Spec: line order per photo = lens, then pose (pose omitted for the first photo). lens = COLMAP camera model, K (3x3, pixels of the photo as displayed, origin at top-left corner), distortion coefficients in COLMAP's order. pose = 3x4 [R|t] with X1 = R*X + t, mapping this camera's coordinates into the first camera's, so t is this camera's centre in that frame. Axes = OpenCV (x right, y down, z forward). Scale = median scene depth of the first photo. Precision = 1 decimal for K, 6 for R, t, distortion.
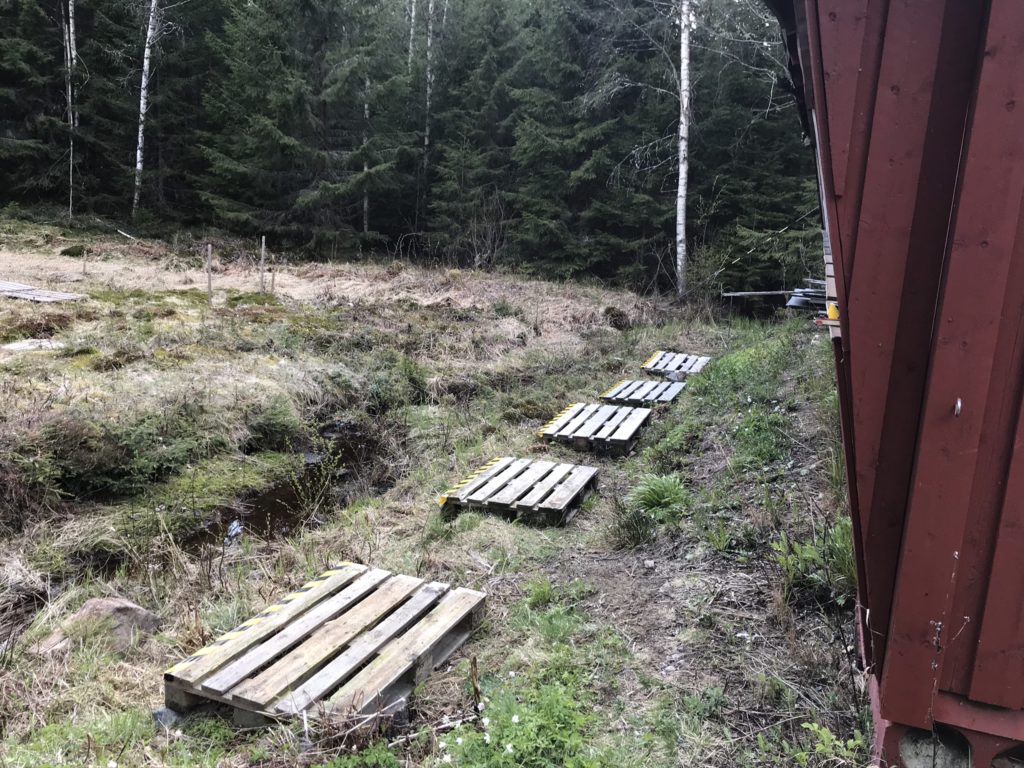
lens RADIAL K [[830.6, 0, 513.3], [0, 830.6, 384.7], [0, 0, 1]] dist [0.013843, -0.009425]
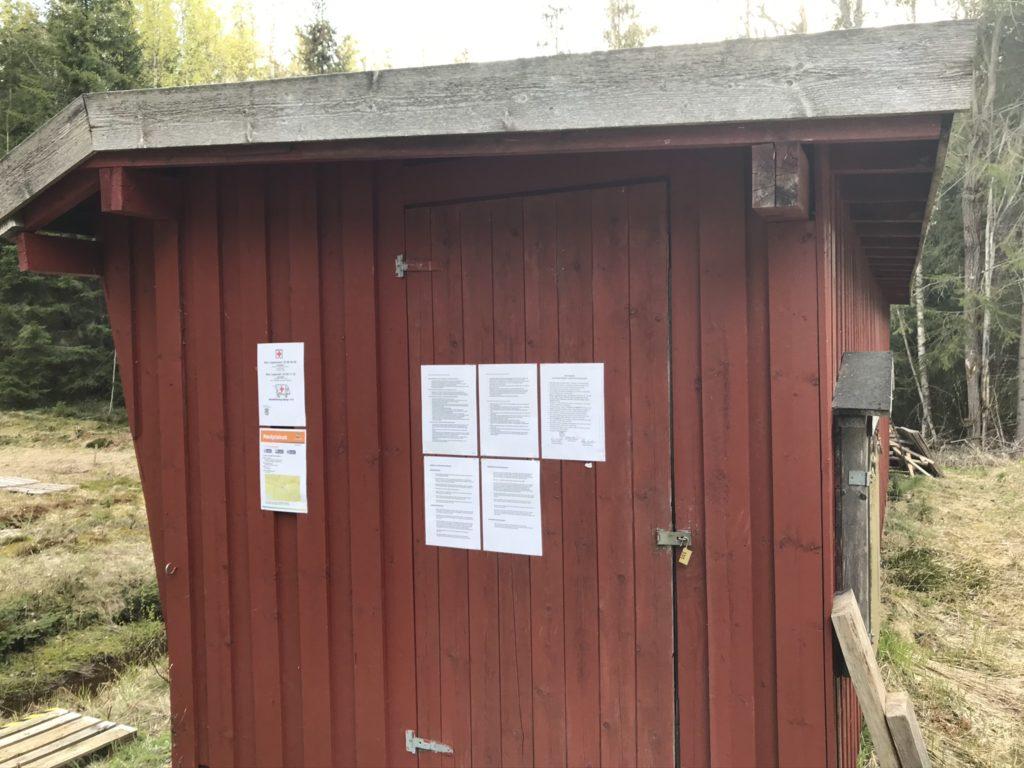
lens RADIAL K [[830.6, 0, 510.4], [0, 830.6, 381.9], [0, 0, 1]] dist [0.013843, -0.009425]
pose [[0.994223, -0.067988, -0.083055, 0.213938], [0.050885, 0.979881, -0.192985, 0.002925], [0.094505, 0.187644, 0.977680, -0.090090]]
